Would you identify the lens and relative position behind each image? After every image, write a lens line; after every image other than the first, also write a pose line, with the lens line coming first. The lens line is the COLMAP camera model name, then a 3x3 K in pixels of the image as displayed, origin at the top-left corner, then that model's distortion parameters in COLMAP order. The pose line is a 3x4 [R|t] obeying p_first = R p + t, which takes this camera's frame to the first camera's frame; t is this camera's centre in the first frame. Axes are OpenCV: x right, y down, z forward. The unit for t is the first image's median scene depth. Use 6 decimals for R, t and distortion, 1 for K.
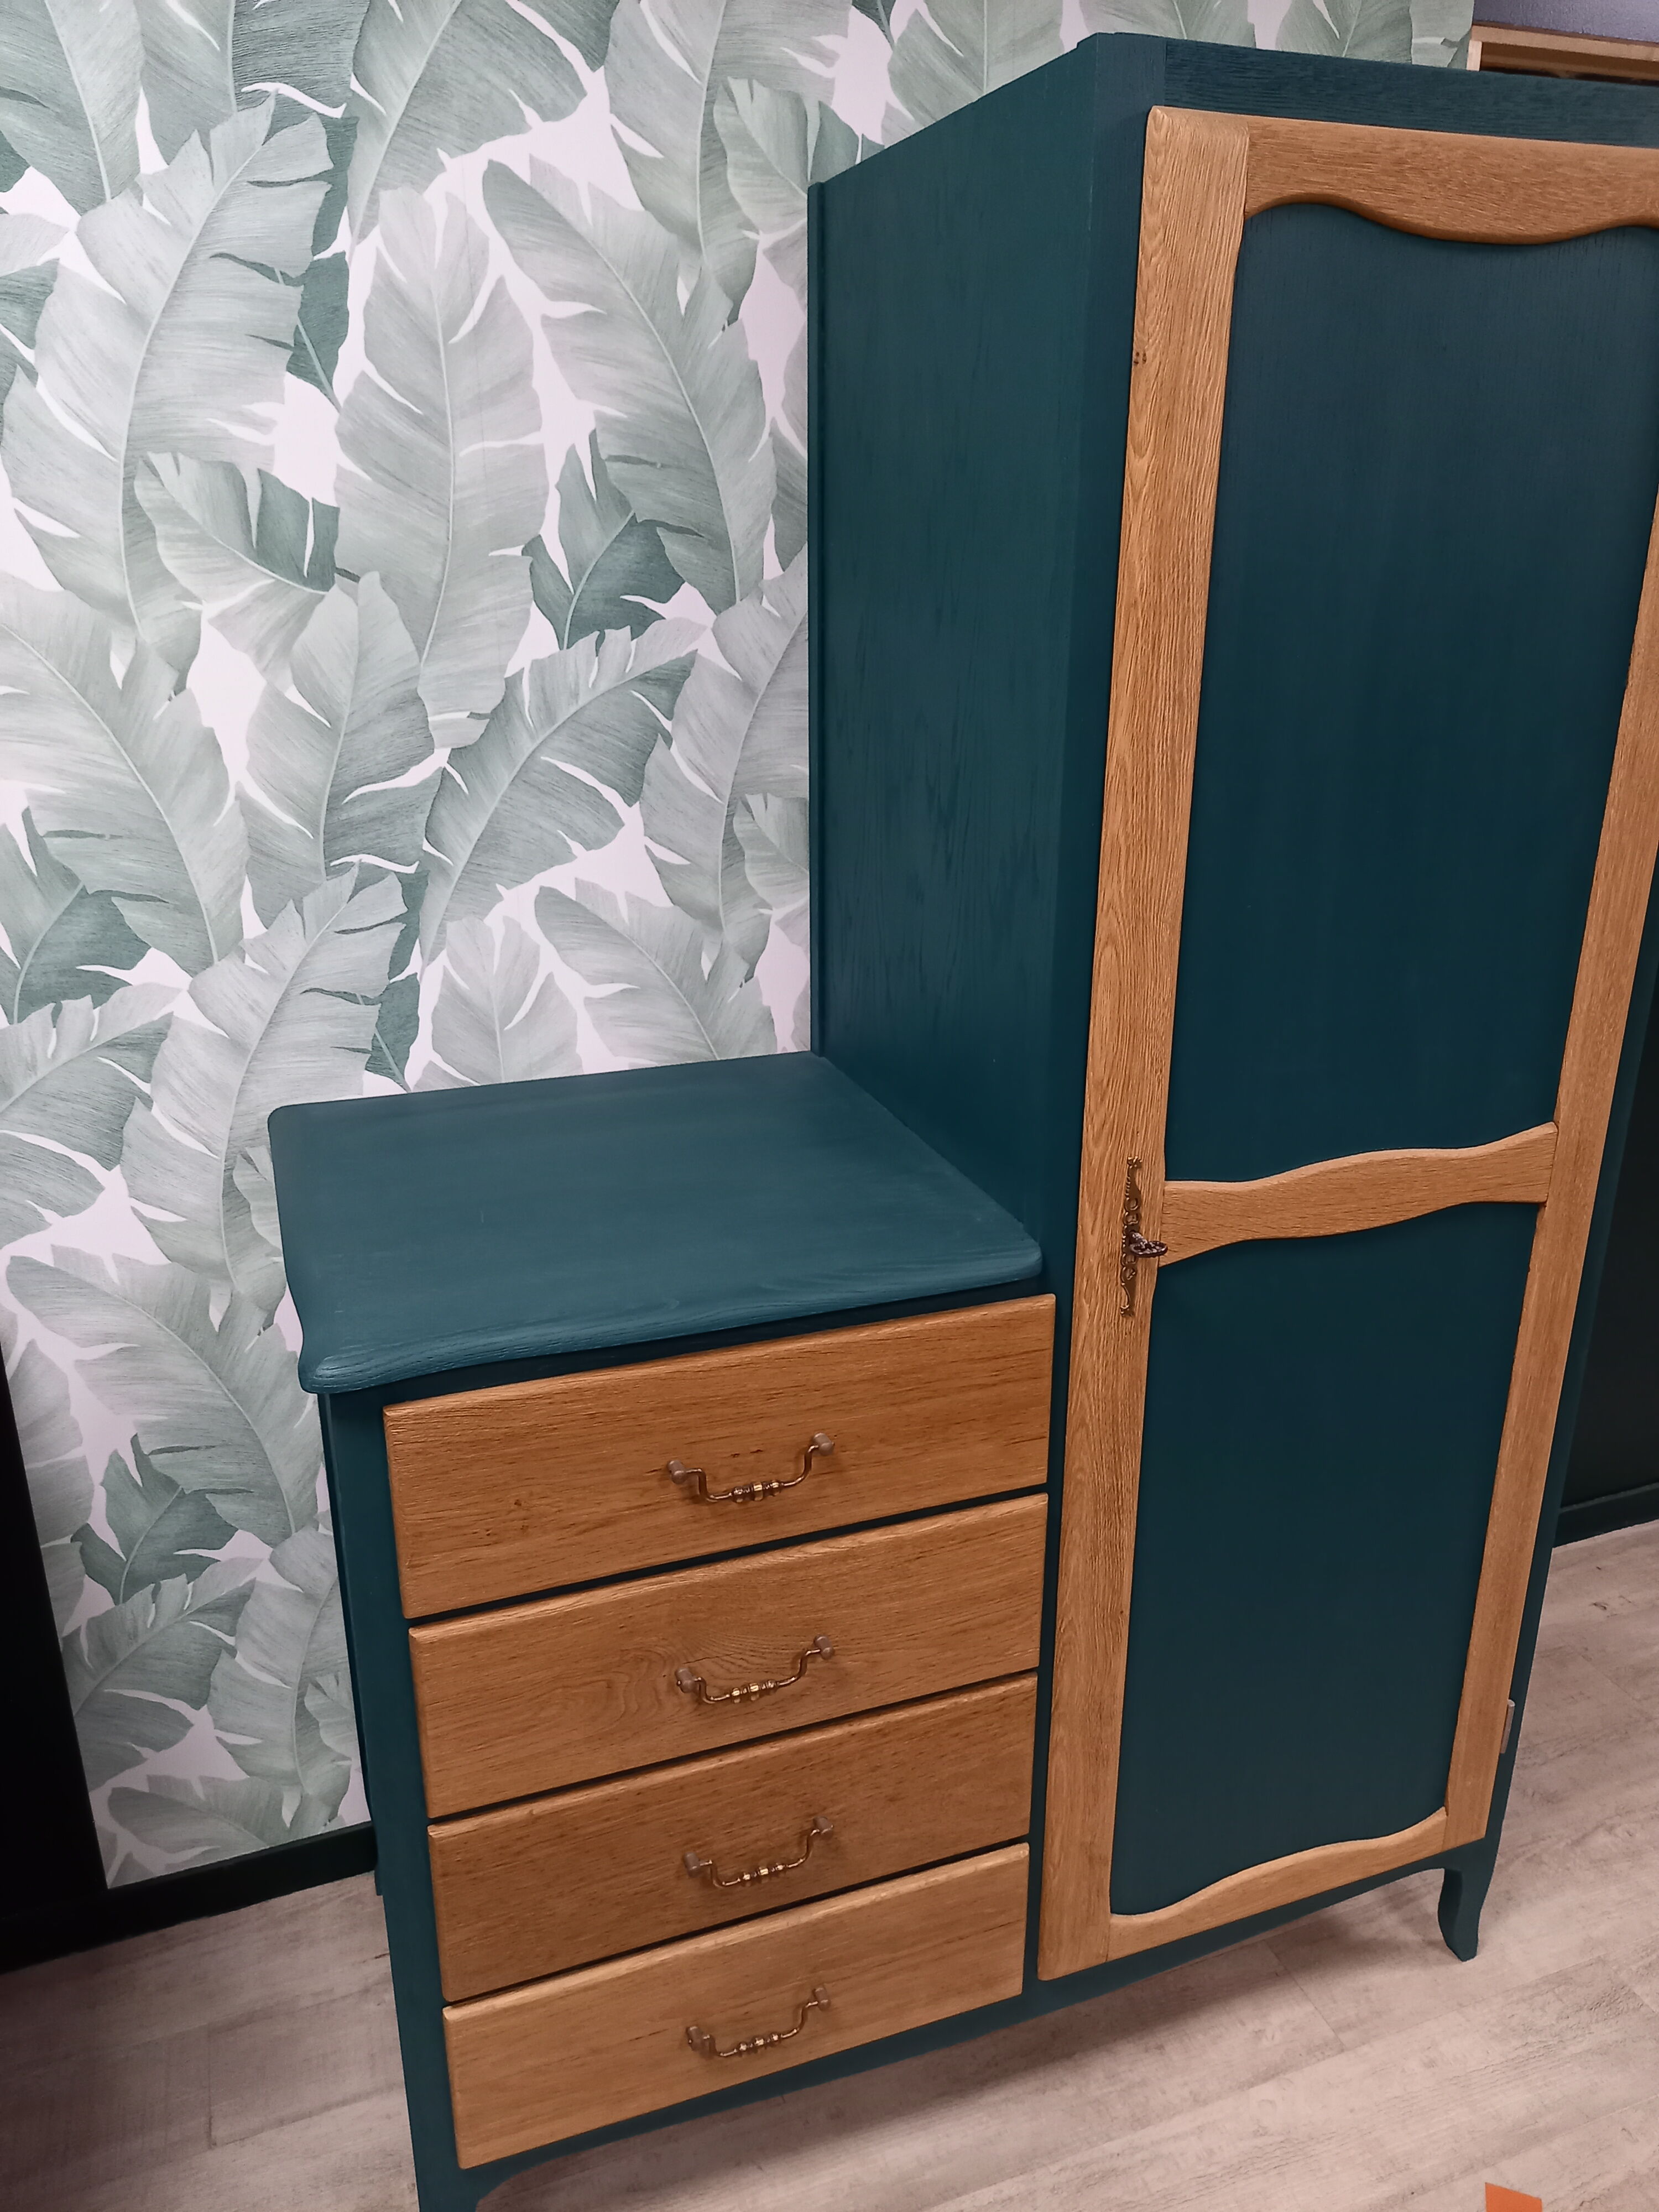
lens RADIAL K [[1630.1, 0, 844.9], [0, 1630.1, 1108.7], [0, 0, 1]] dist [0.056656, -0.069703]
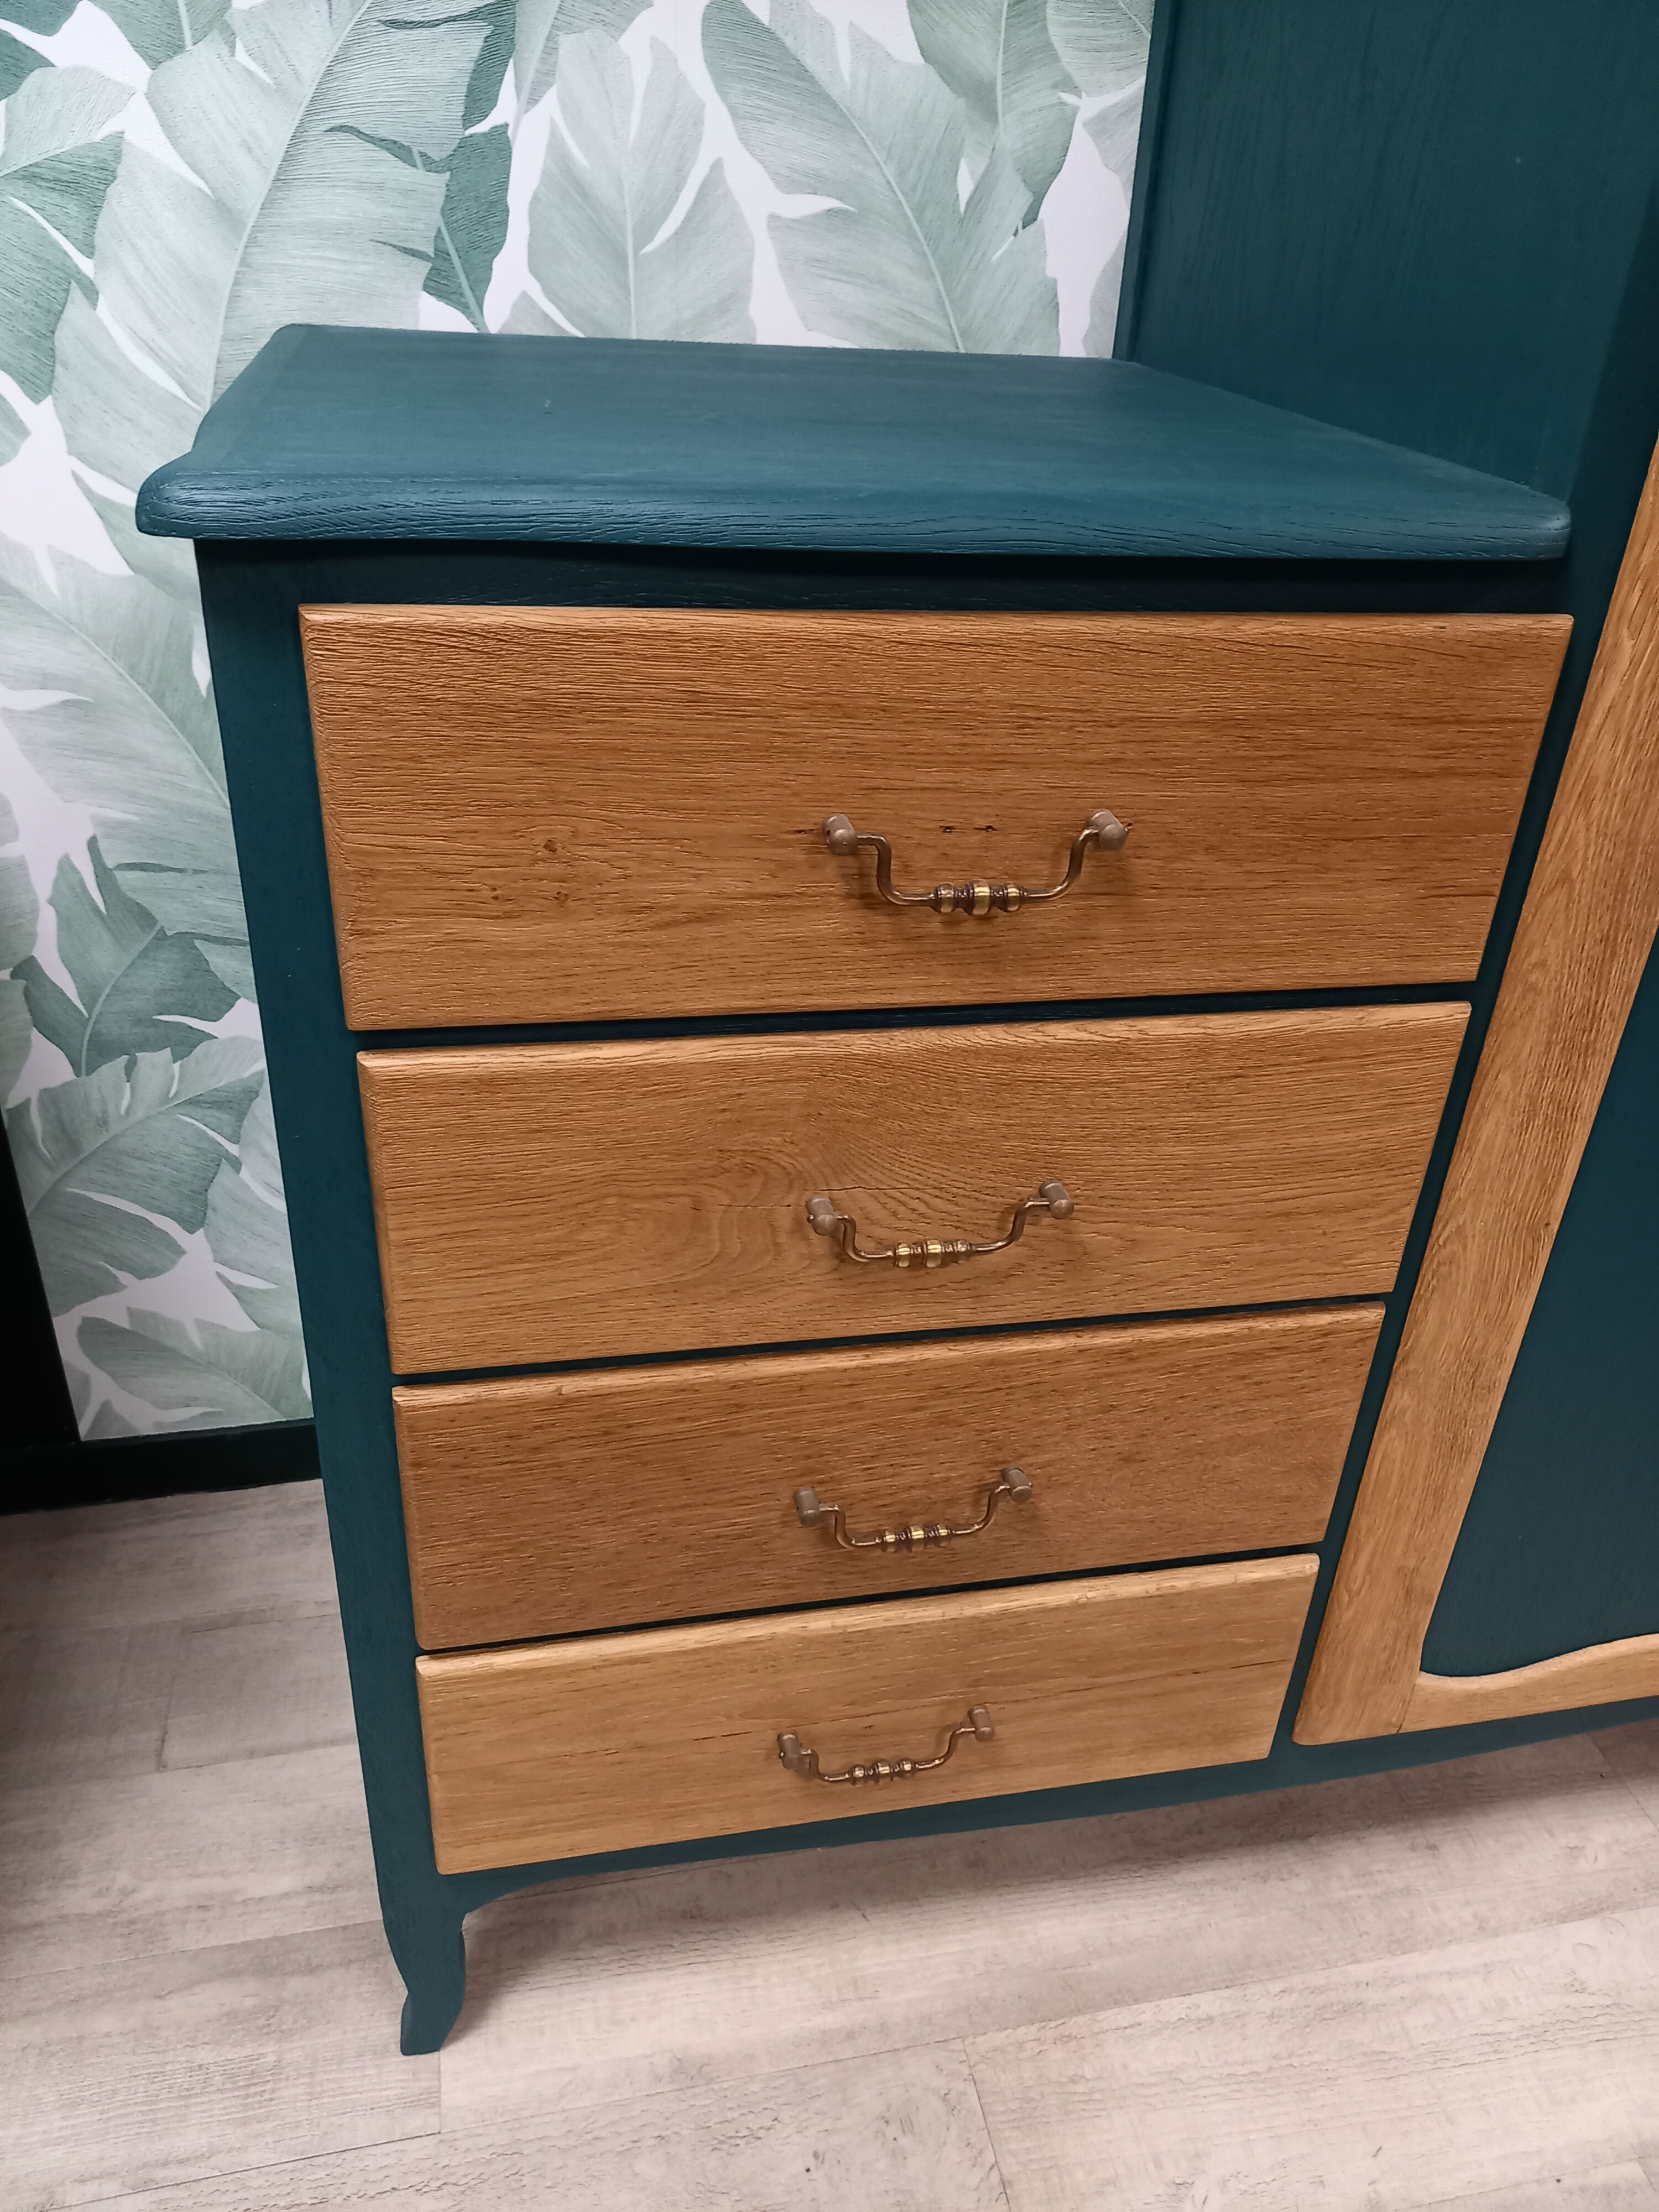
lens RADIAL K [[1630.1, 0, 844.9], [0, 1630.1, 1108.7], [0, 0, 1]] dist [0.056656, -0.069703]
pose [[0.987745, 0.116147, -0.104257, -0.028088], [-0.096731, 0.979790, 0.175087, 0.181213], [0.122485, -0.162856, 0.979017, 0.376095]]
